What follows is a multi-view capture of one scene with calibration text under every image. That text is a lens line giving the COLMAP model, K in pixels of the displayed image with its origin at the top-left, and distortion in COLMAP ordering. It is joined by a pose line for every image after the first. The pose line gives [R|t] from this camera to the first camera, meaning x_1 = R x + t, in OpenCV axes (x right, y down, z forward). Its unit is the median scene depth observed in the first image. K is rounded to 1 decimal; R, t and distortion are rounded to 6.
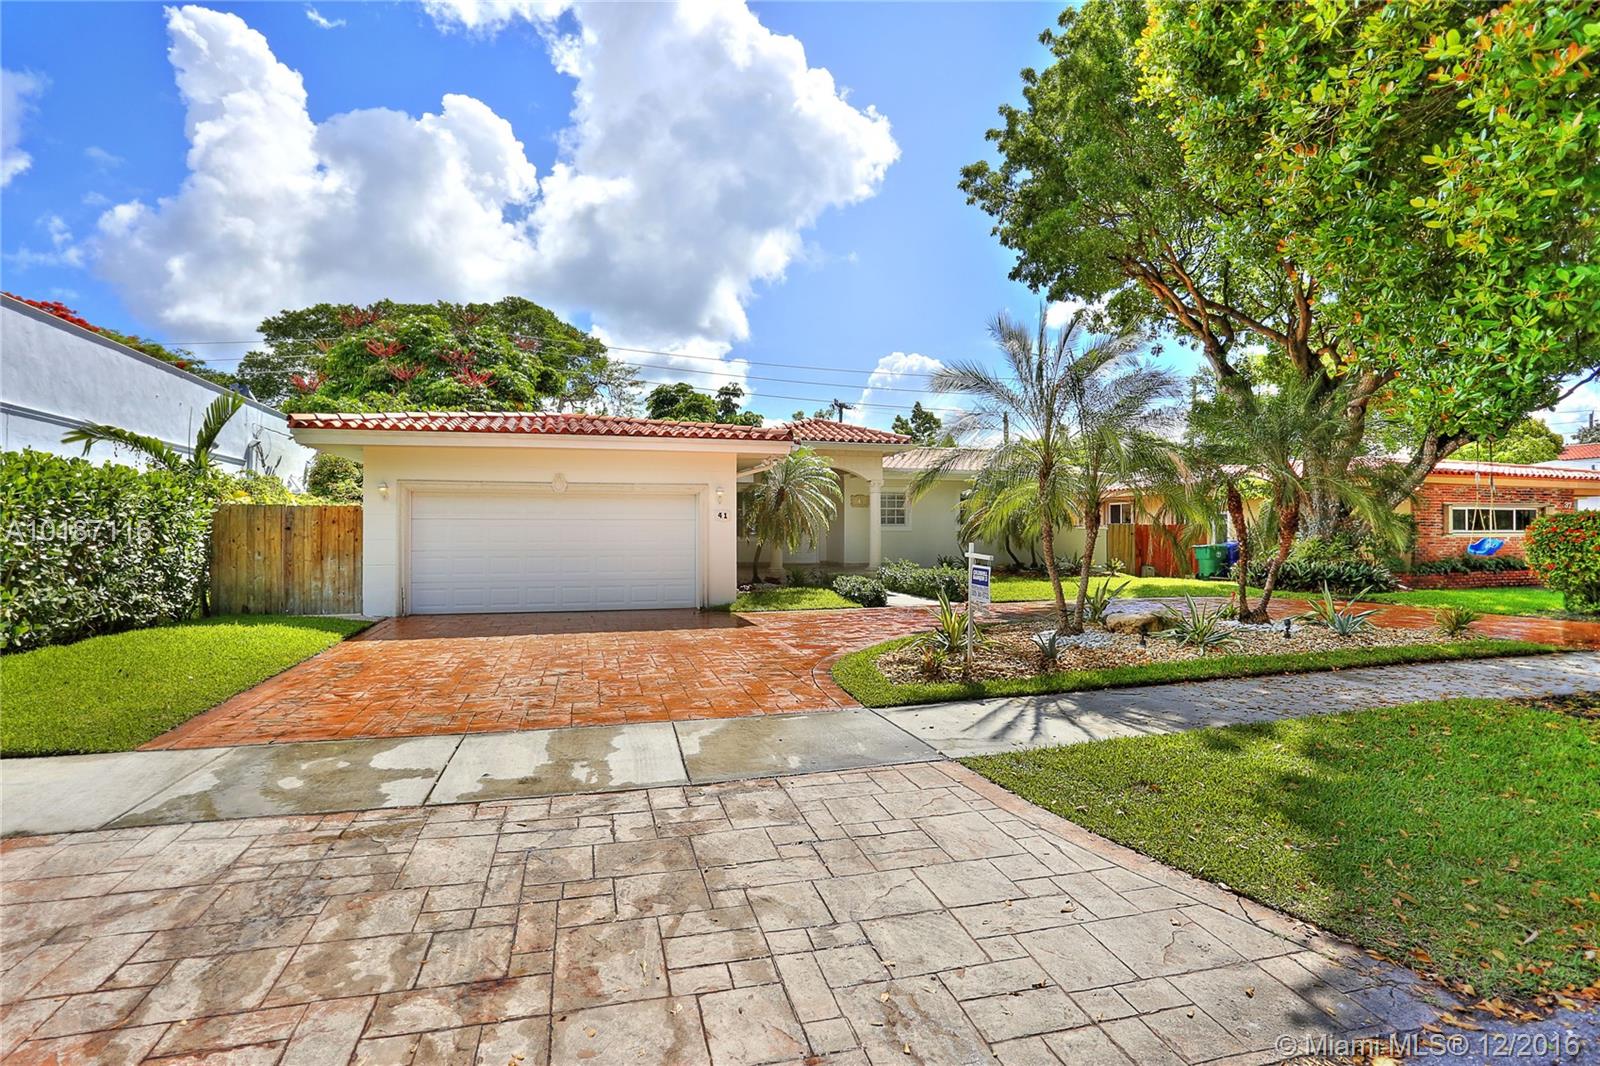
lens RADIAL K [[787.3, 0, 805.4], [0, 787.3, 533.9], [0, 0, 1]] dist [-0.053312, 0.016496]
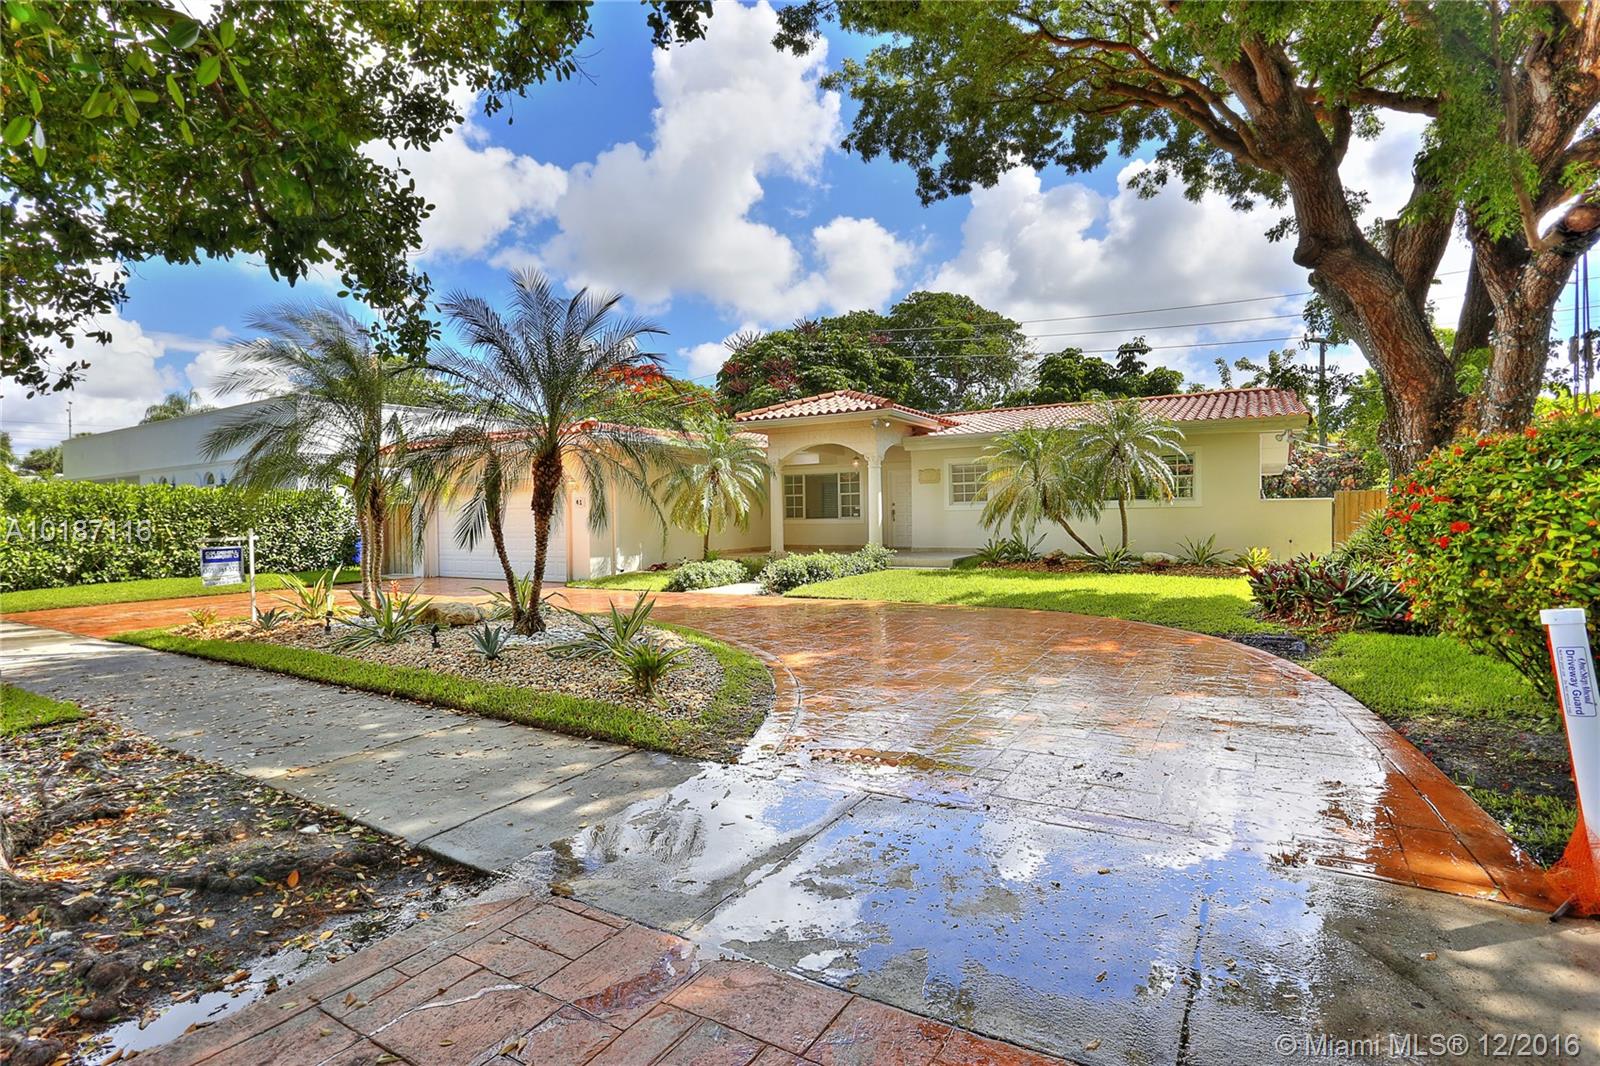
lens RADIAL K [[787.3, 0, 795.4], [0, 787.3, 528.8], [0, 0, 1]] dist [-0.053312, 0.016496]
pose [[0.673897, -0.000187, -0.738825, 0.751440], [0.013673, 0.999832, 0.012218, 0.004513], [0.738699, -0.018336, 0.673786, 0.377332]]
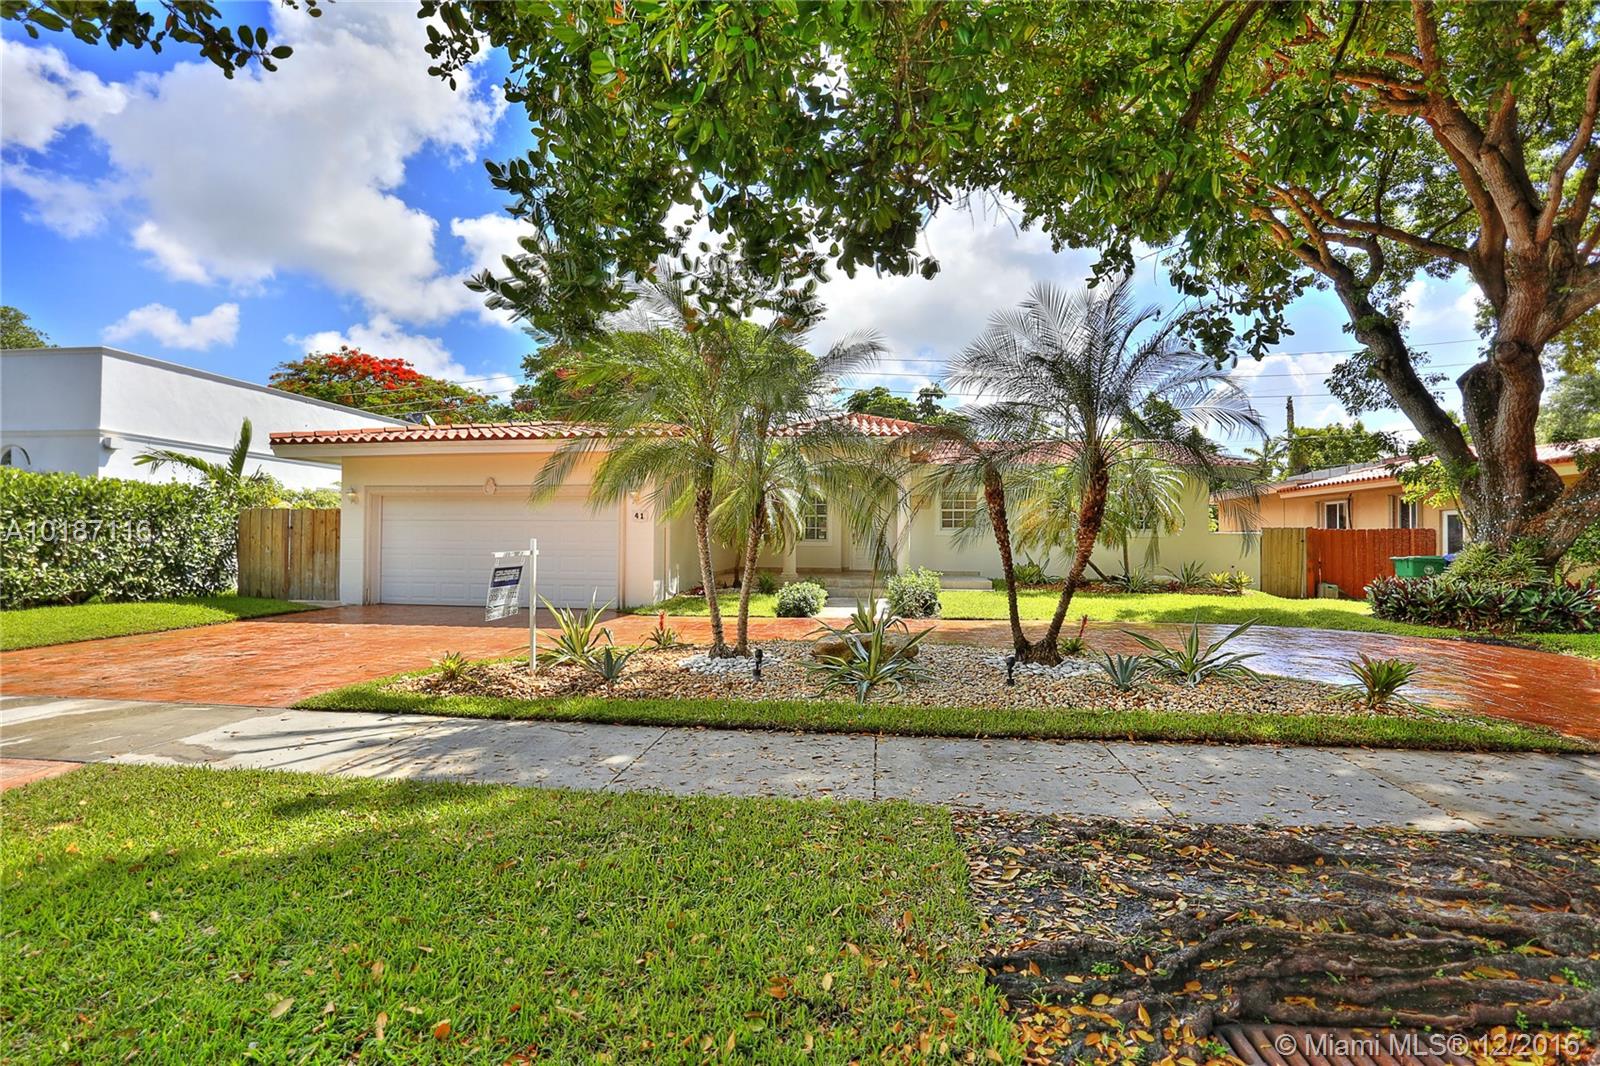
lens RADIAL K [[787.3, 0, 804.7], [0, 787.3, 534.9], [0, 0, 1]] dist [-0.053312, 0.016496]
pose [[0.915166, 0.003637, -0.403060, 0.393831], [-0.007906, 0.999929, -0.008928, 0.006192], [0.402999, 0.011357, 0.915130, 0.159571]]
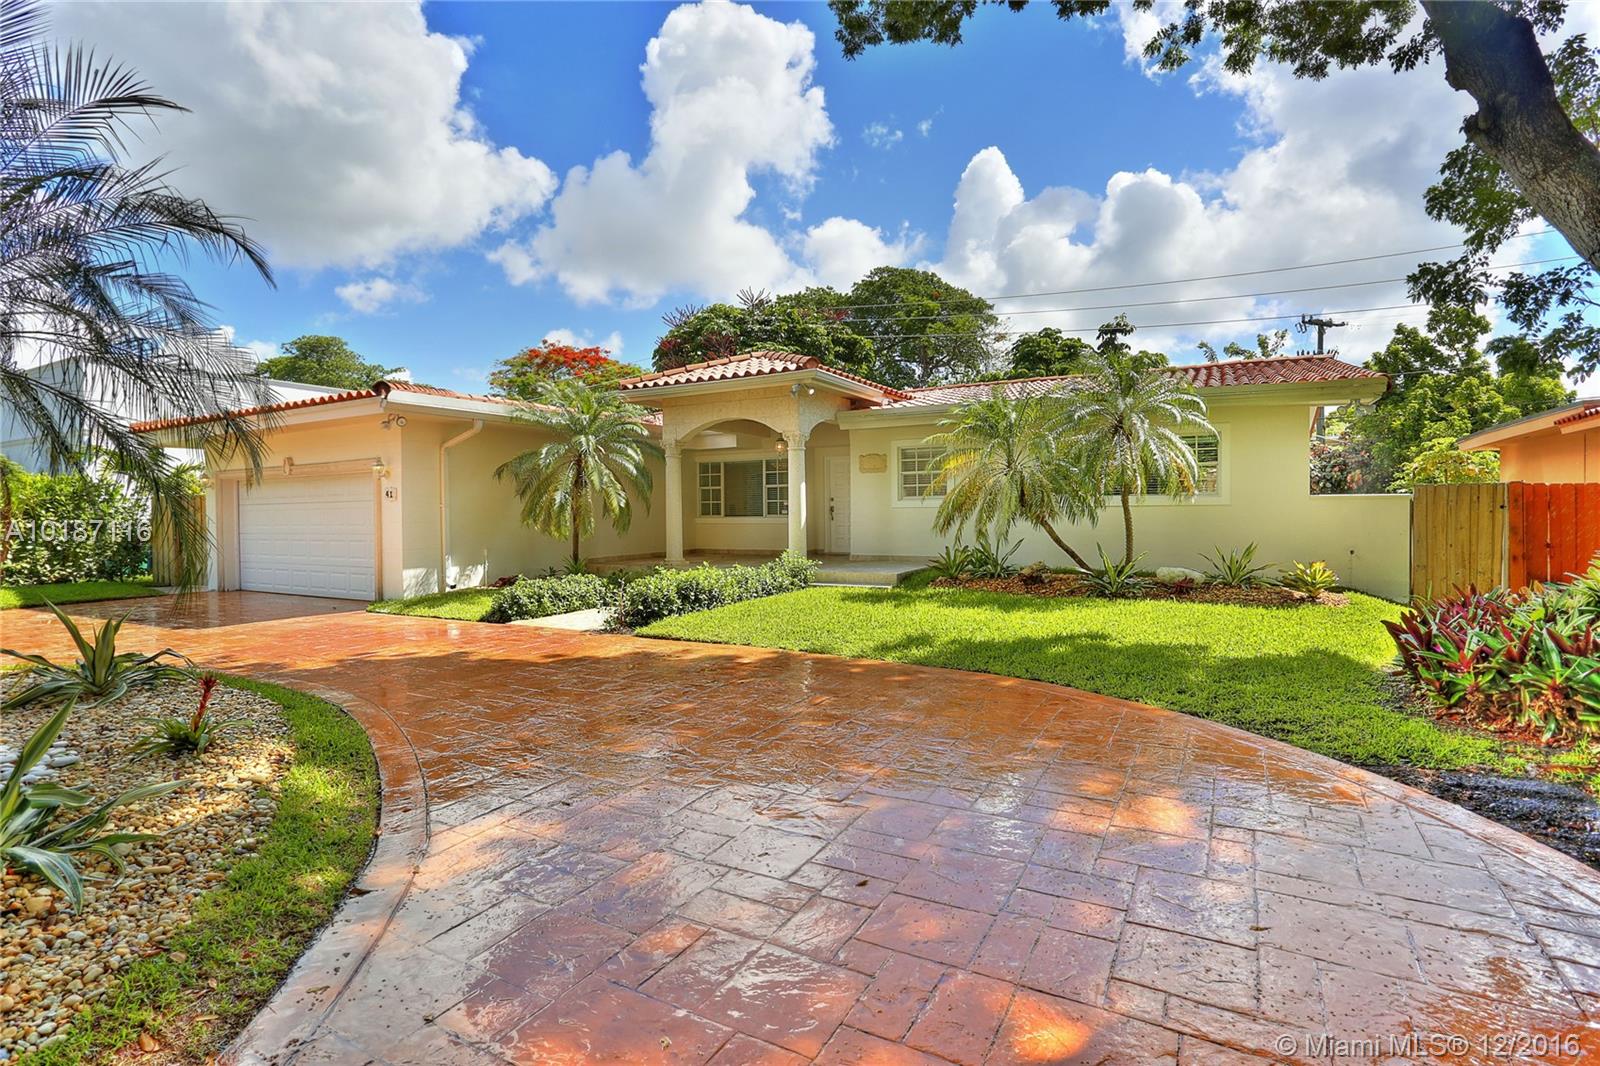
lens RADIAL K [[787.3, 0, 788.8], [0, 787.3, 534.3], [0, 0, 1]] dist [-0.053312, 0.016496]
pose [[0.693937, 0.012633, -0.719925, 0.626195], [0.008834, 0.999621, 0.026057, 0.001319], [0.719982, -0.024442, 0.693563, 0.584766]]
